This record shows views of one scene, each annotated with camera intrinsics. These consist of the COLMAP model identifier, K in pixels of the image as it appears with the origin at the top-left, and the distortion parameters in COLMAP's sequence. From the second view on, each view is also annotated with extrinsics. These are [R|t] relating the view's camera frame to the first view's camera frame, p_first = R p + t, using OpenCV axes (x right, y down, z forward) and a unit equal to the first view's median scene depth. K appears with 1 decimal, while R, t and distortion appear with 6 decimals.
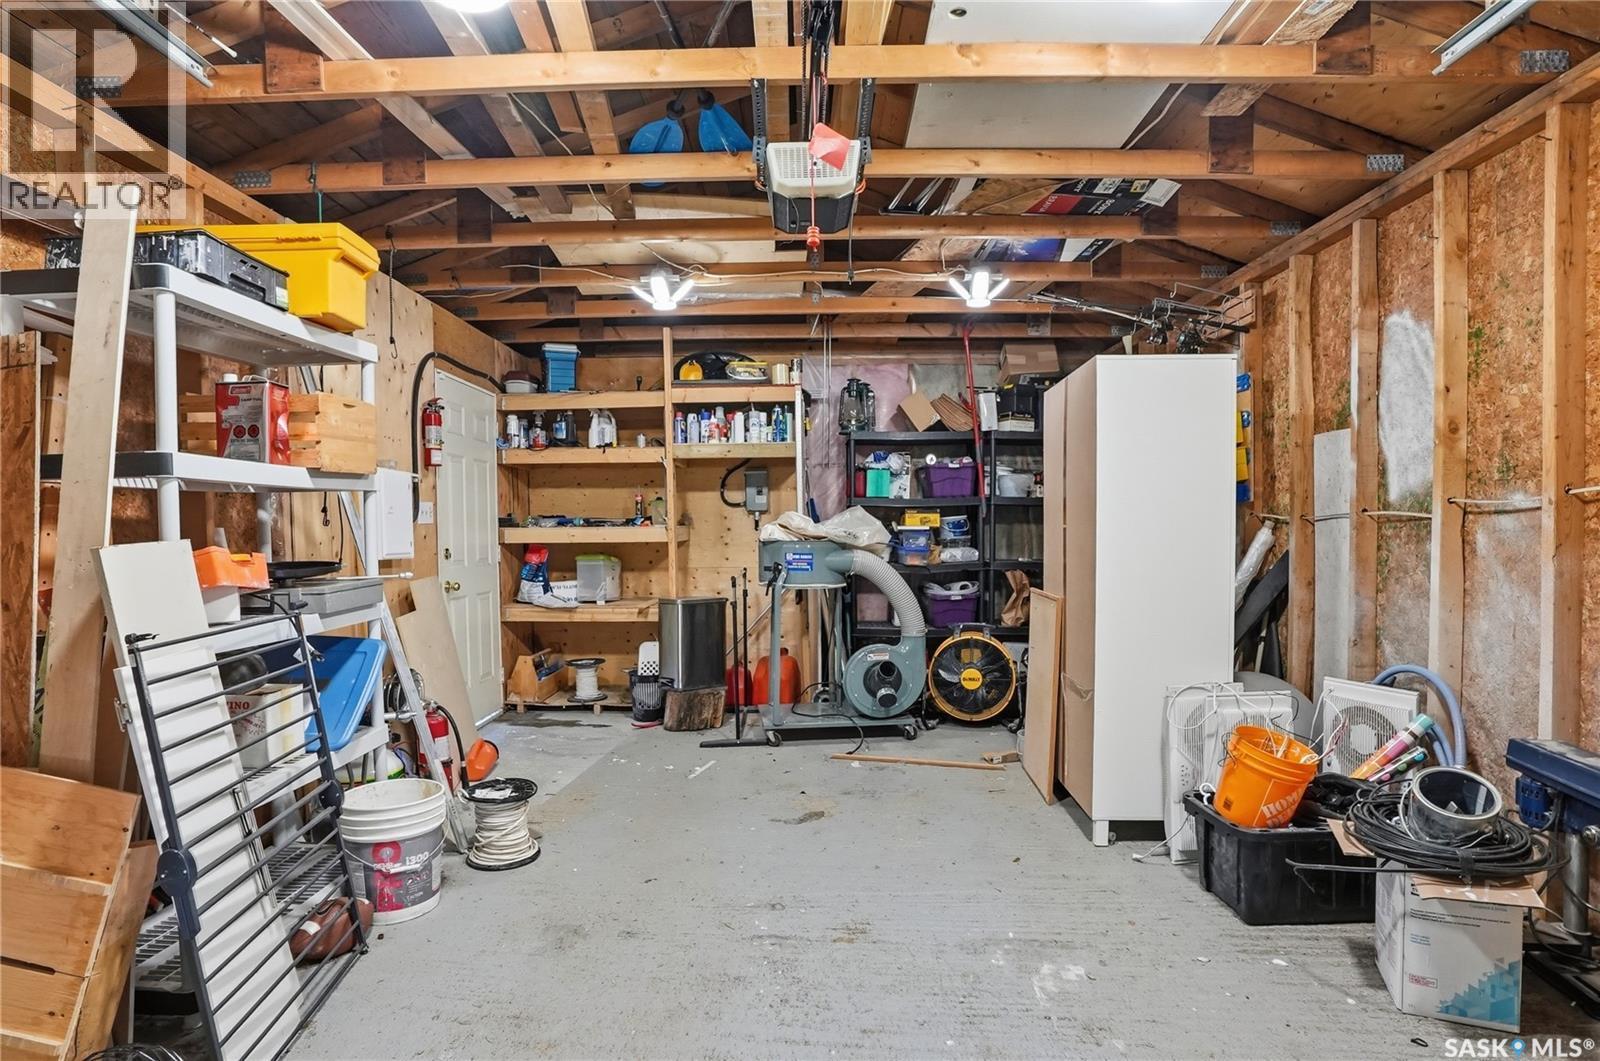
lens RADIAL K [[771.2, 0, 800.0], [0, 771.2, 530.5], [0, 0, 1]] dist [-0.074121, 0.033898]
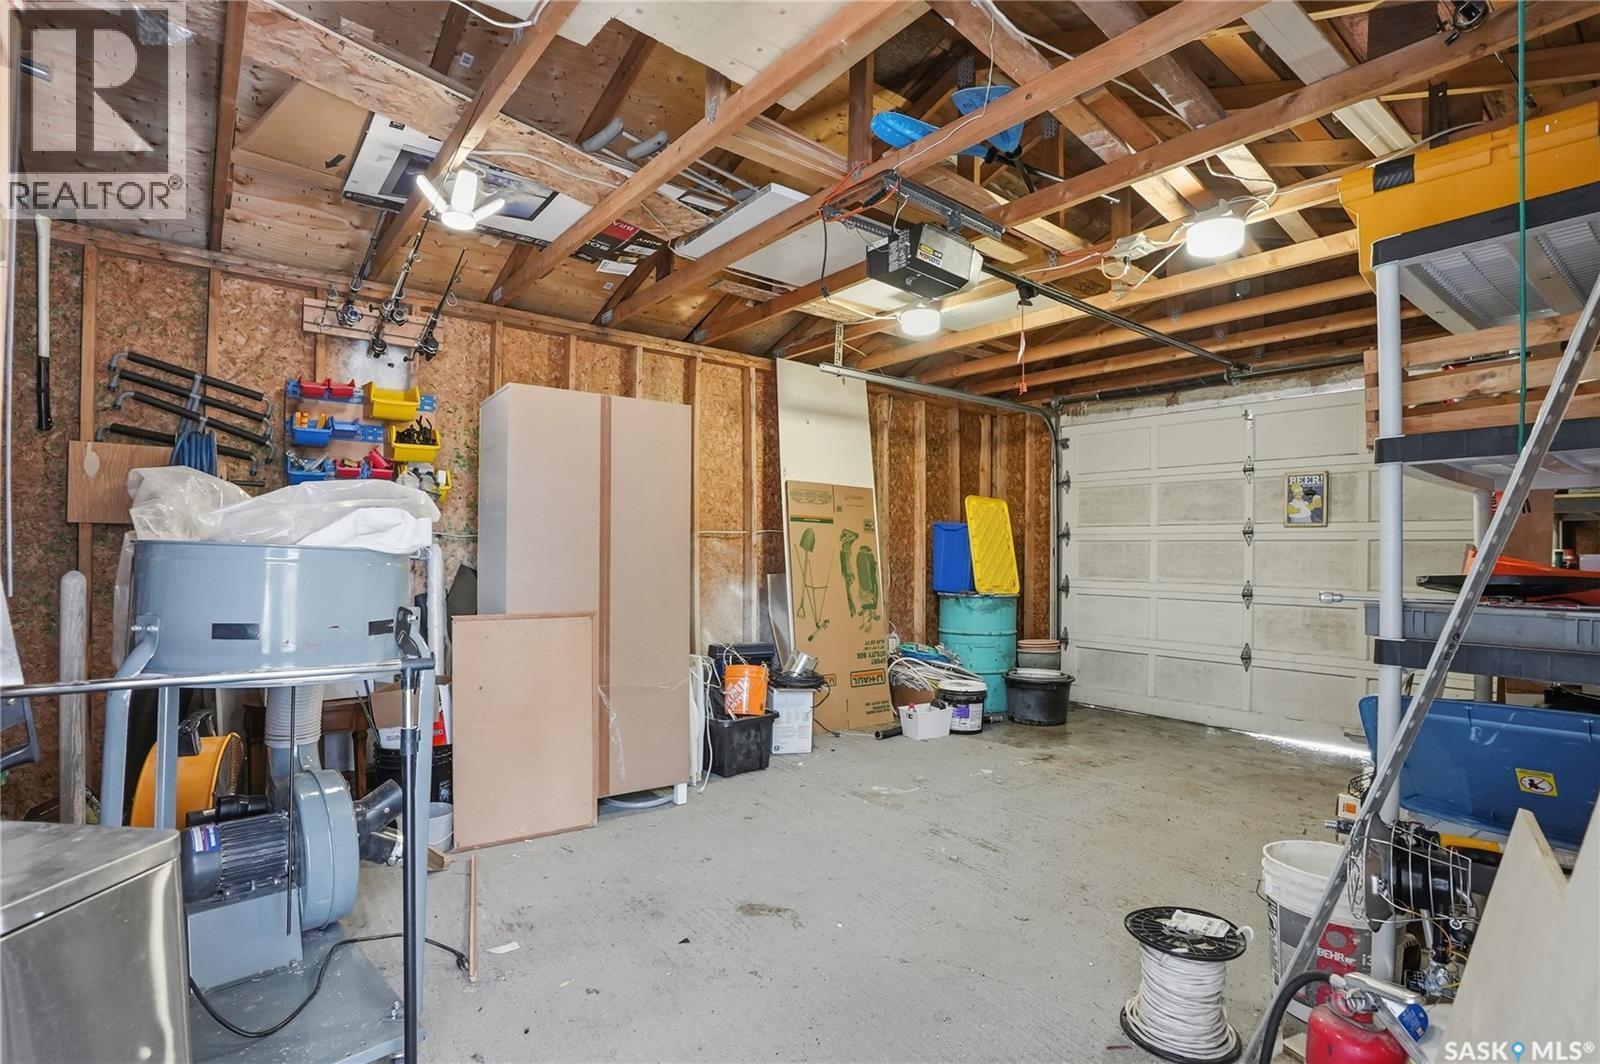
lens RADIAL K [[771.2, 0, 800.0], [0, 771.2, 532.0], [0, 0, 1]] dist [-0.074121, 0.033898]
pose [[-0.612880, 0.022883, 0.789844, -0.925614], [-0.000459, 0.999570, -0.029316, 0.026011], [-0.790176, -0.018330, -0.612606, 2.148356]]
